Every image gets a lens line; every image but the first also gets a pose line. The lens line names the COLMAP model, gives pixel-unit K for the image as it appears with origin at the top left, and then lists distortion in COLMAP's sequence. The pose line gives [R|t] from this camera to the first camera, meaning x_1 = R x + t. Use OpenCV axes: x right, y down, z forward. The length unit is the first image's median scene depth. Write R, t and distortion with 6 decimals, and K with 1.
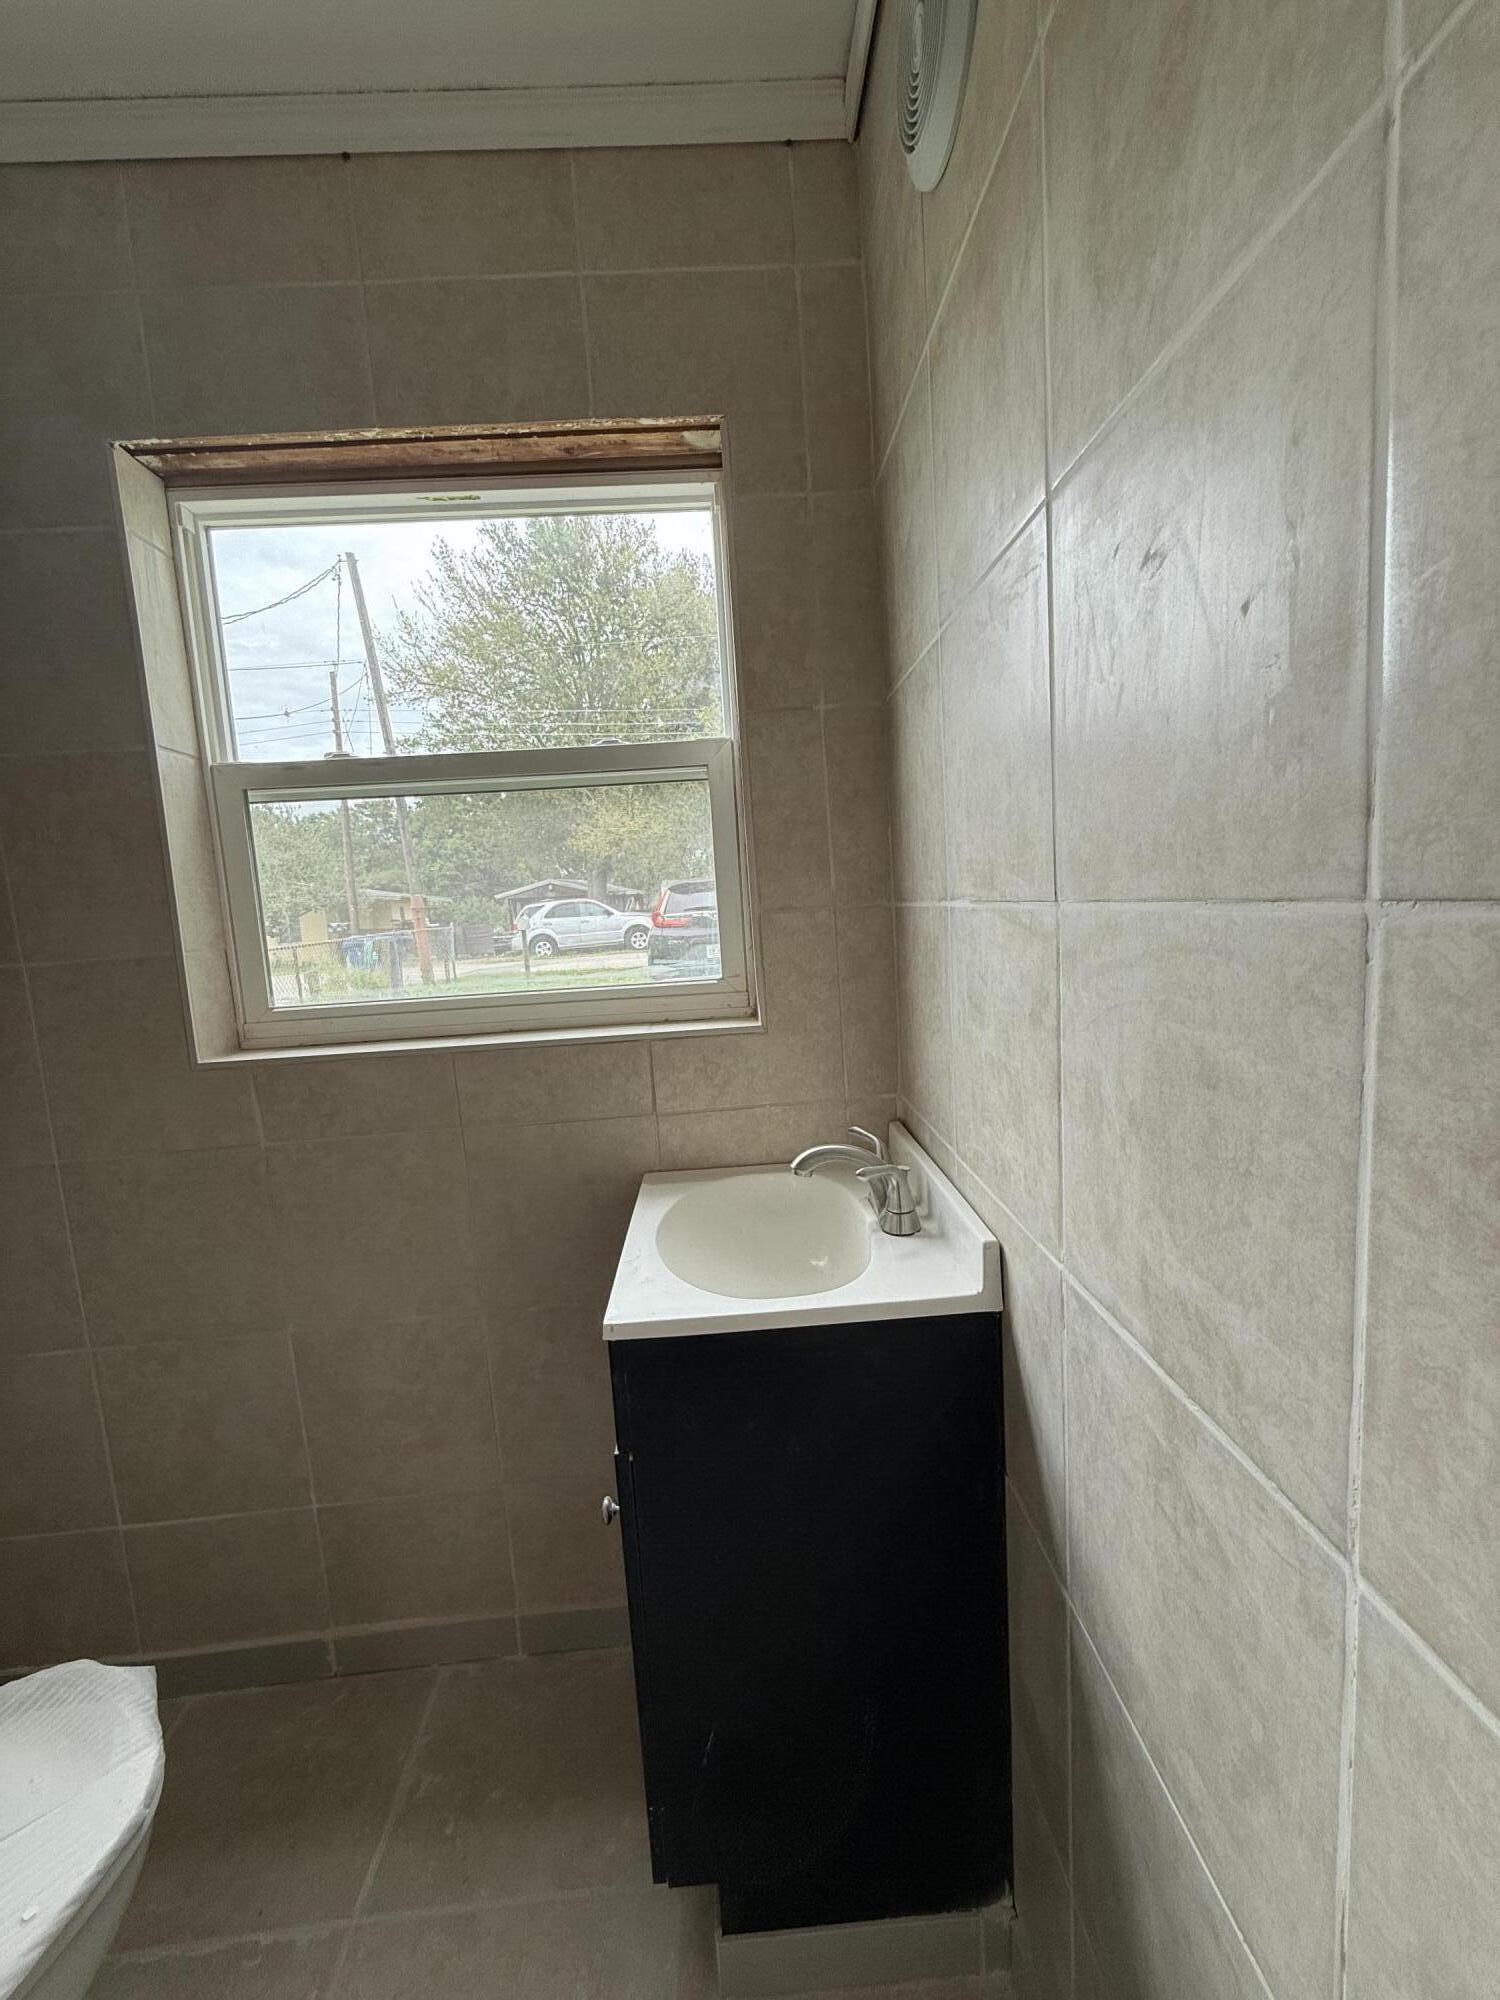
lens RADIAL K [[802.9, 0, 752.3], [0, 802.9, 994.1], [0, 0, 1]] dist [0.000105, -0.000444]
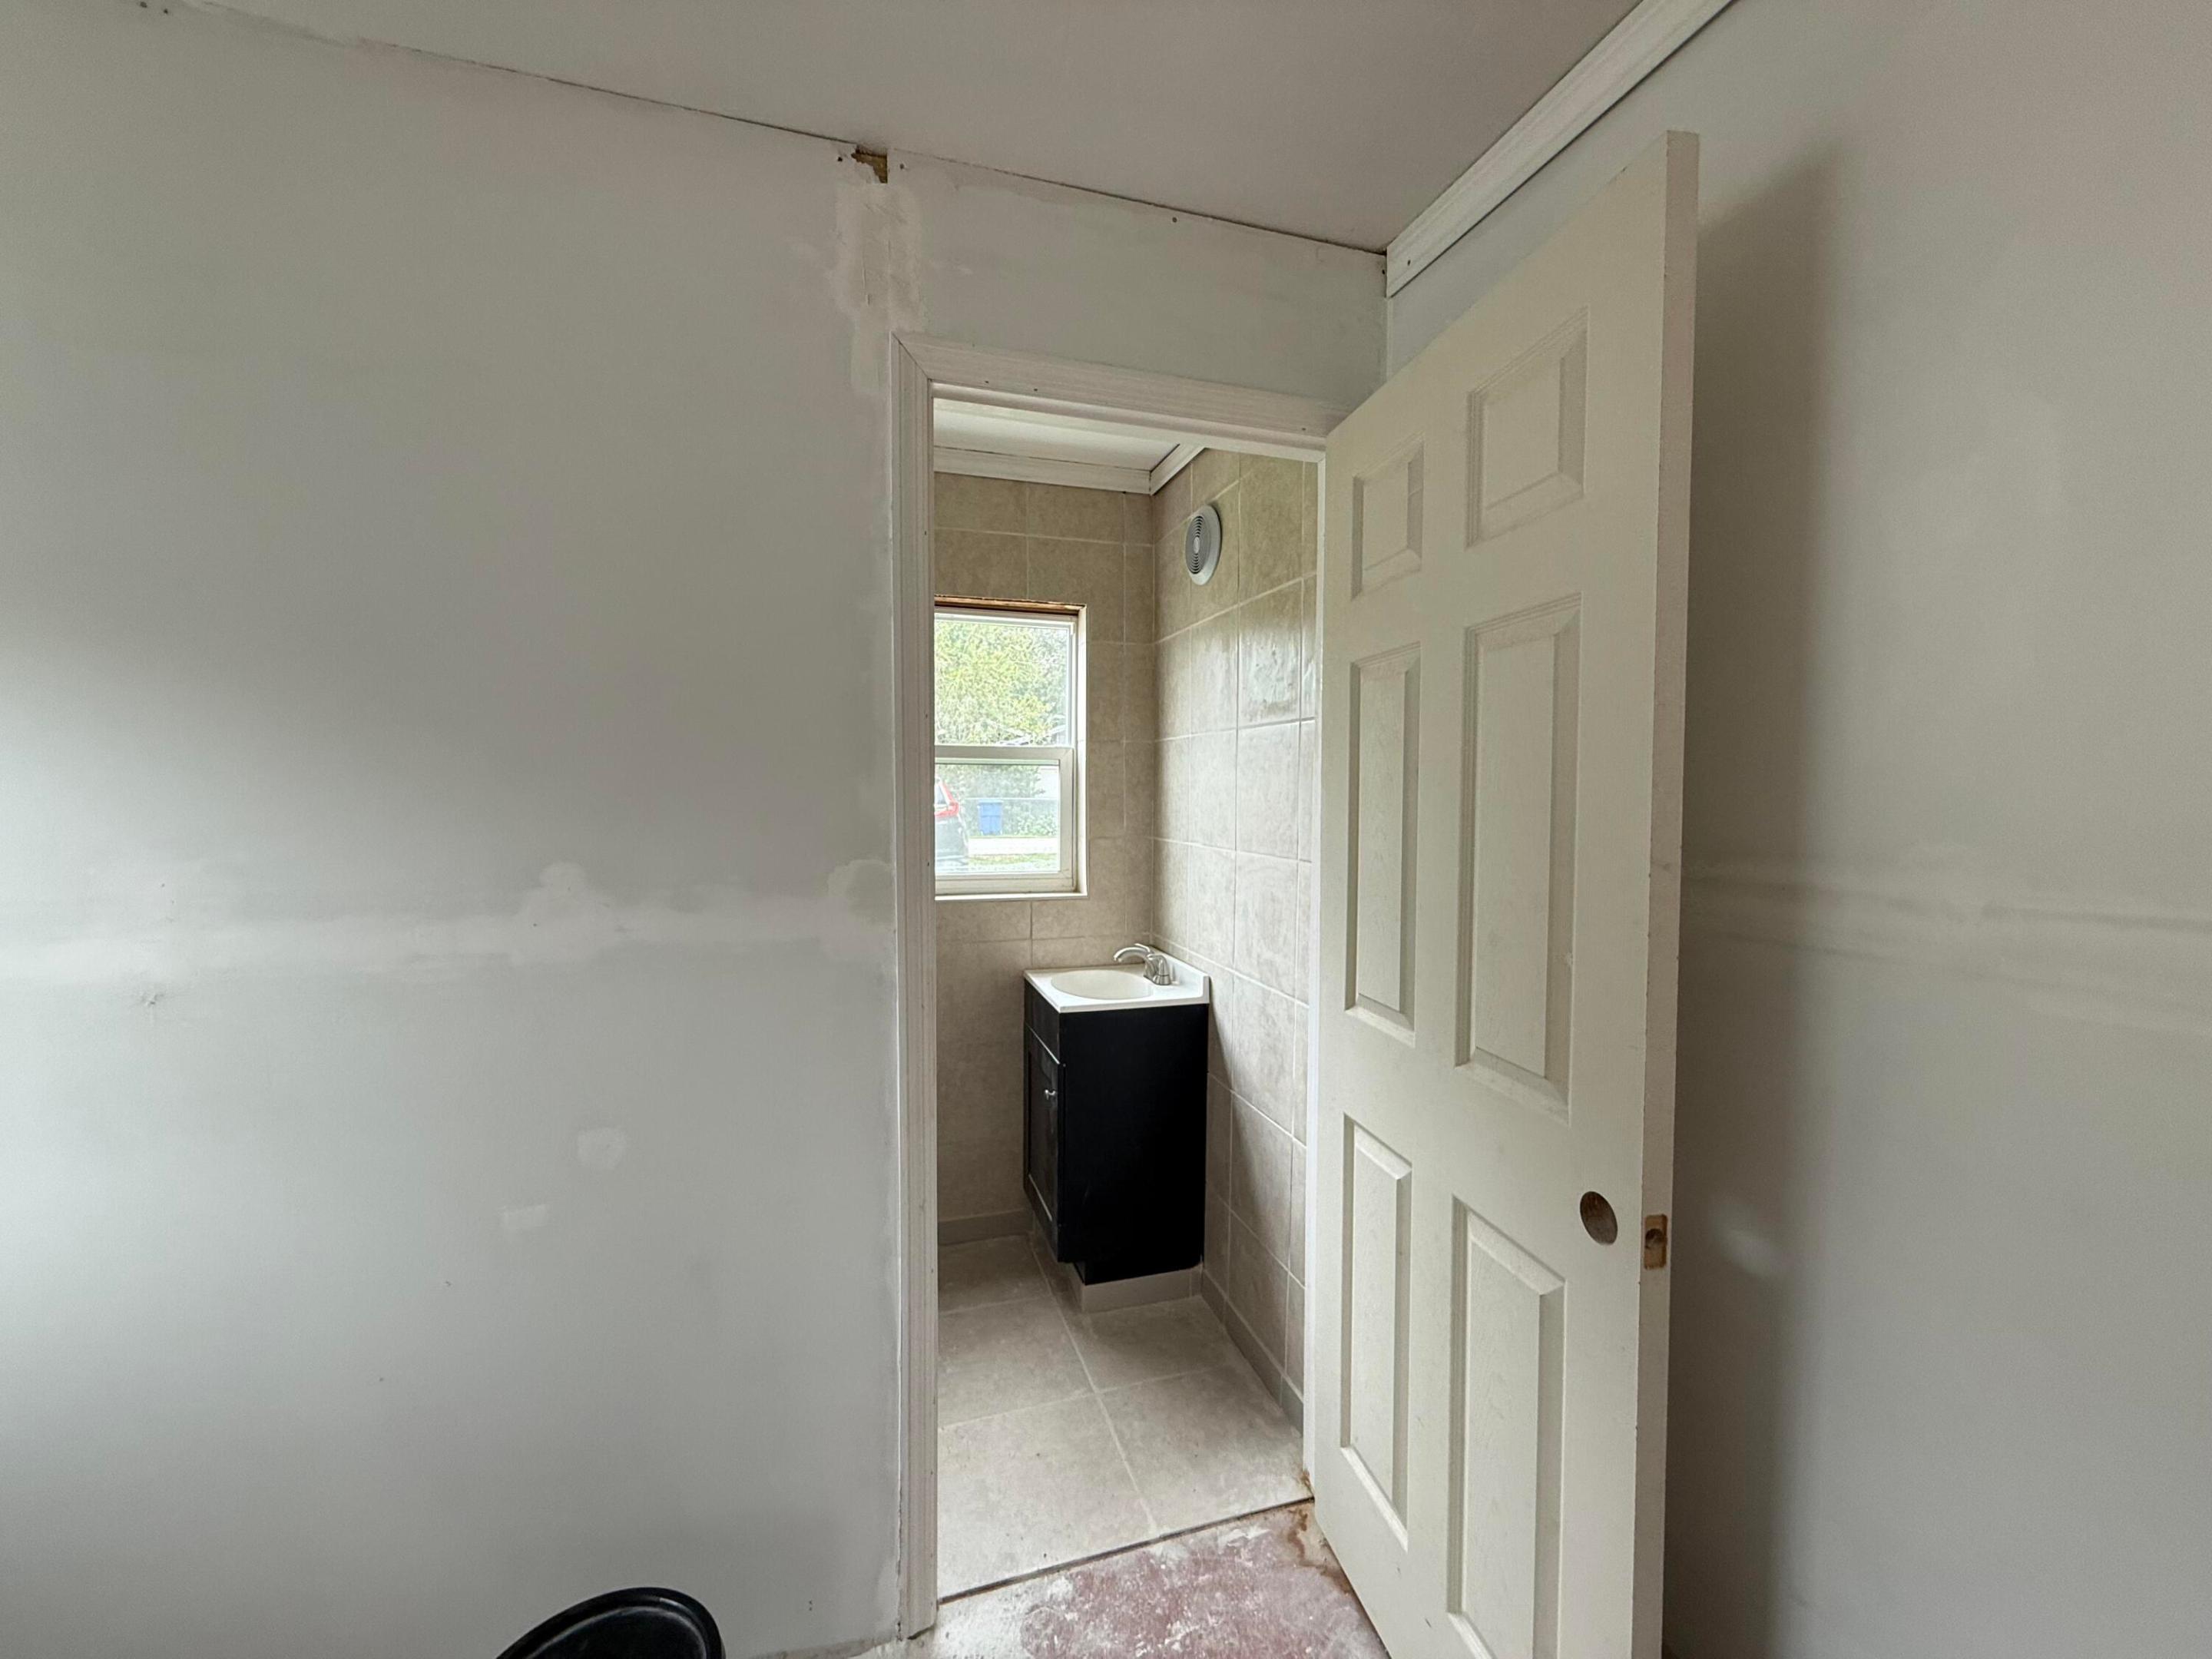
lens RADIAL K [[888.0, 0, 1106.0], [0, 888.0, 829.5], [0, 0, 1]] dist [0.000105, -0.000444]
pose [[0.965483, 0.055245, 0.254539, -0.882821], [-0.035969, 0.996164, -0.079772, 0.087565], [-0.257969, 0.067863, 0.963767, -1.962062]]
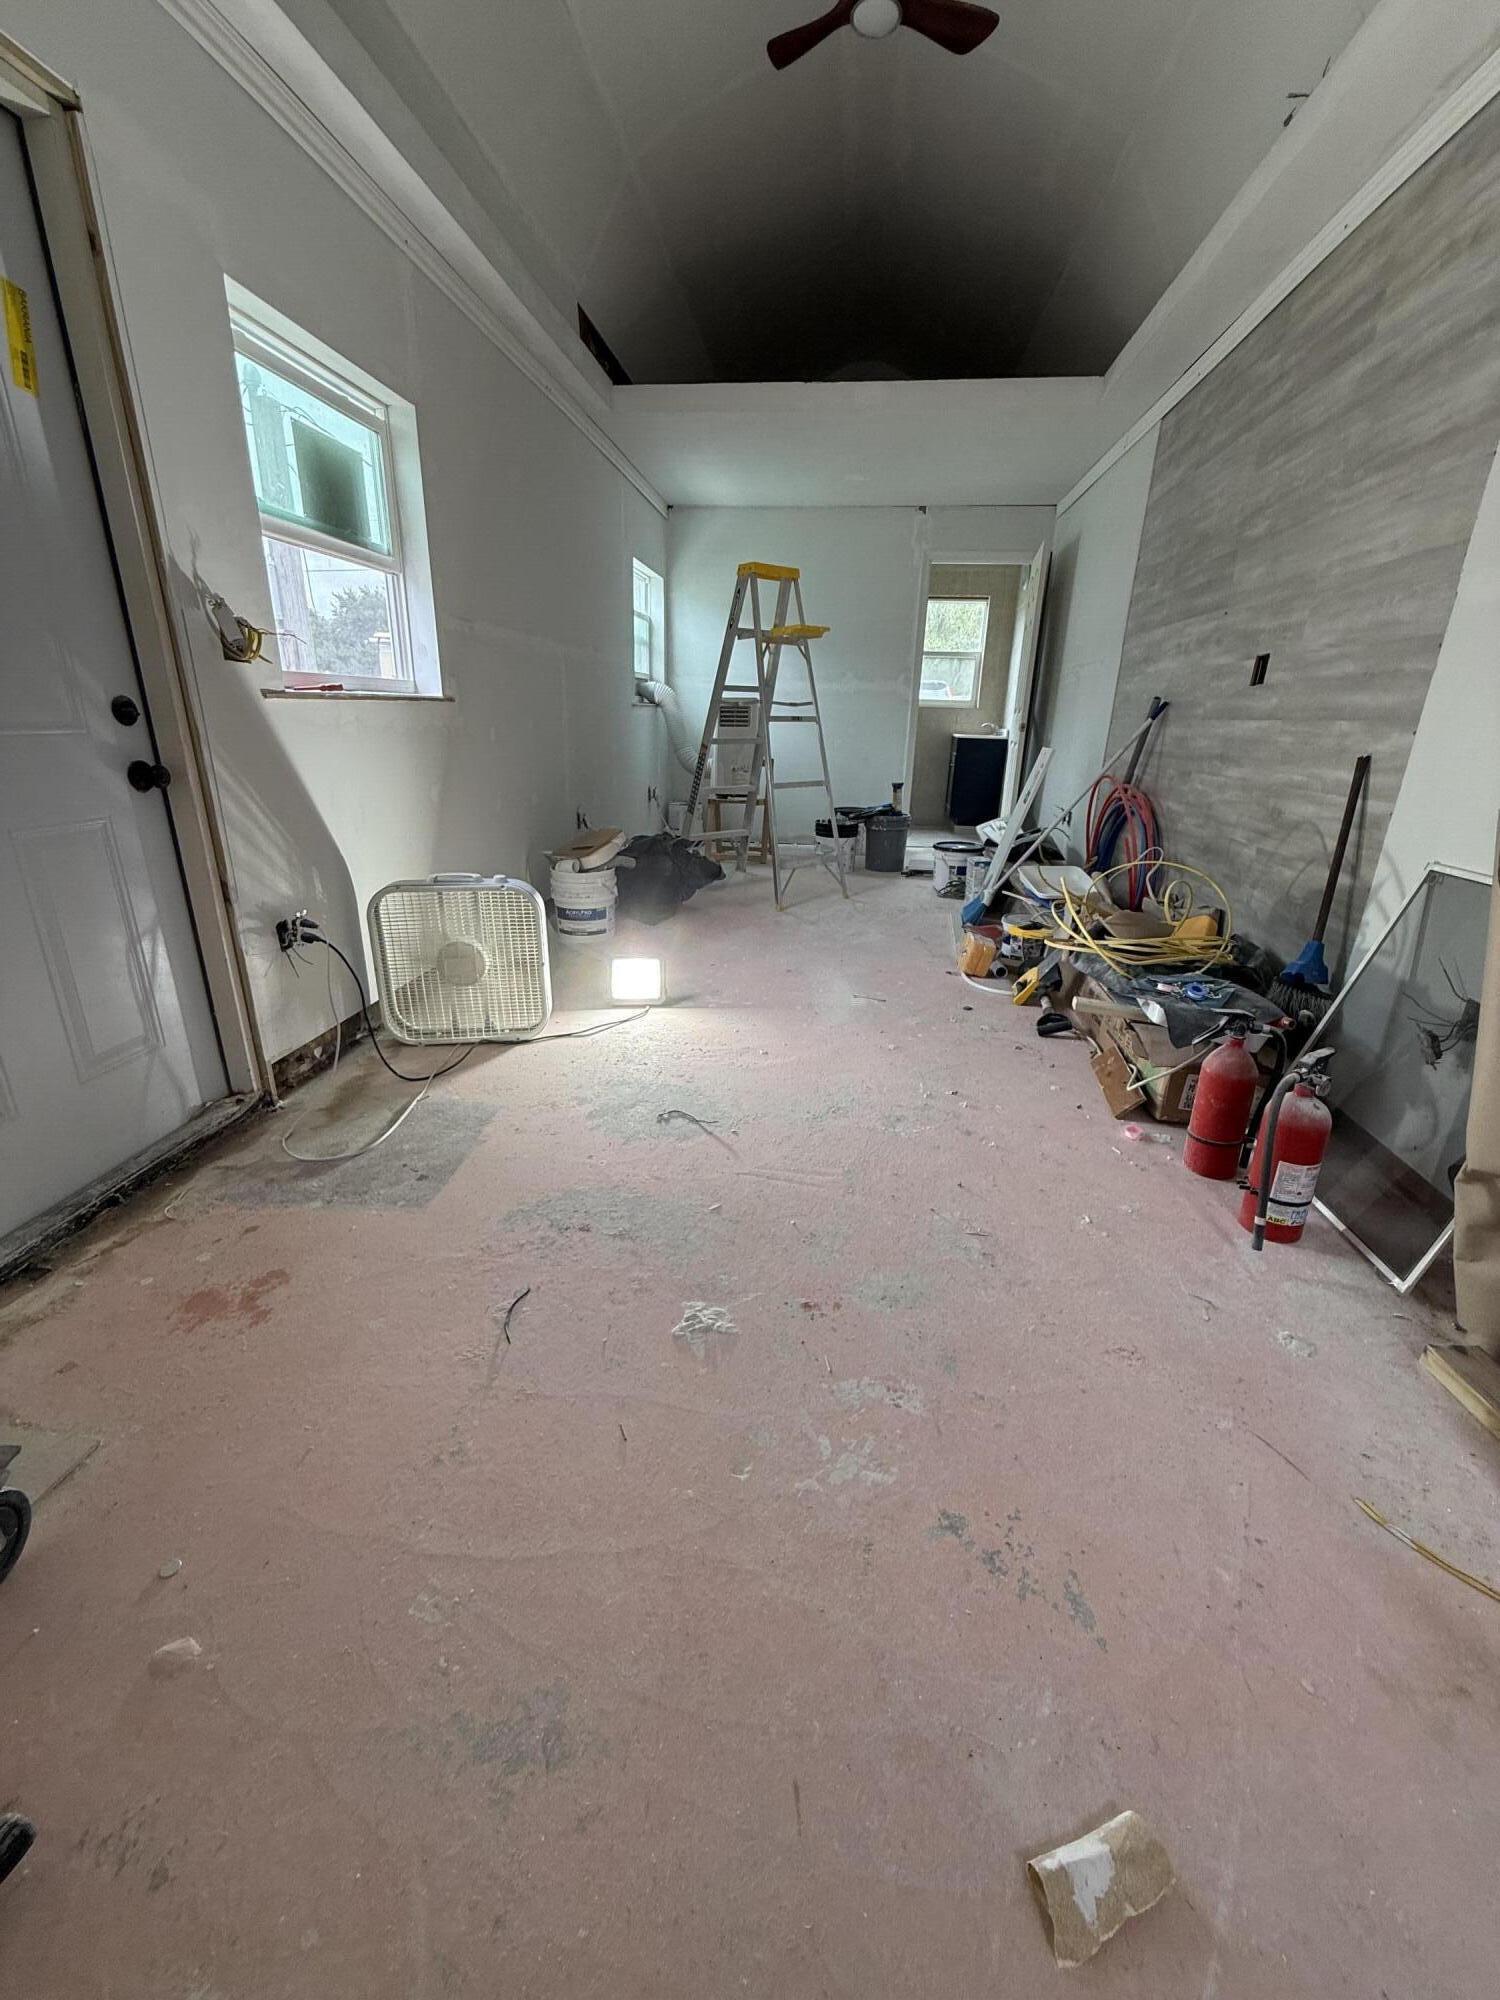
lens RADIAL K [[802.9, 0, 752.3], [0, 802.9, 994.1], [0, 0, 1]] dist [0.000105, -0.000444]
pose [[0.981937, 0.137085, -0.130415, -0.922254], [-0.103711, 0.966446, 0.235003, 1.420318], [0.158254, -0.217233, 0.963206, -8.837131]]
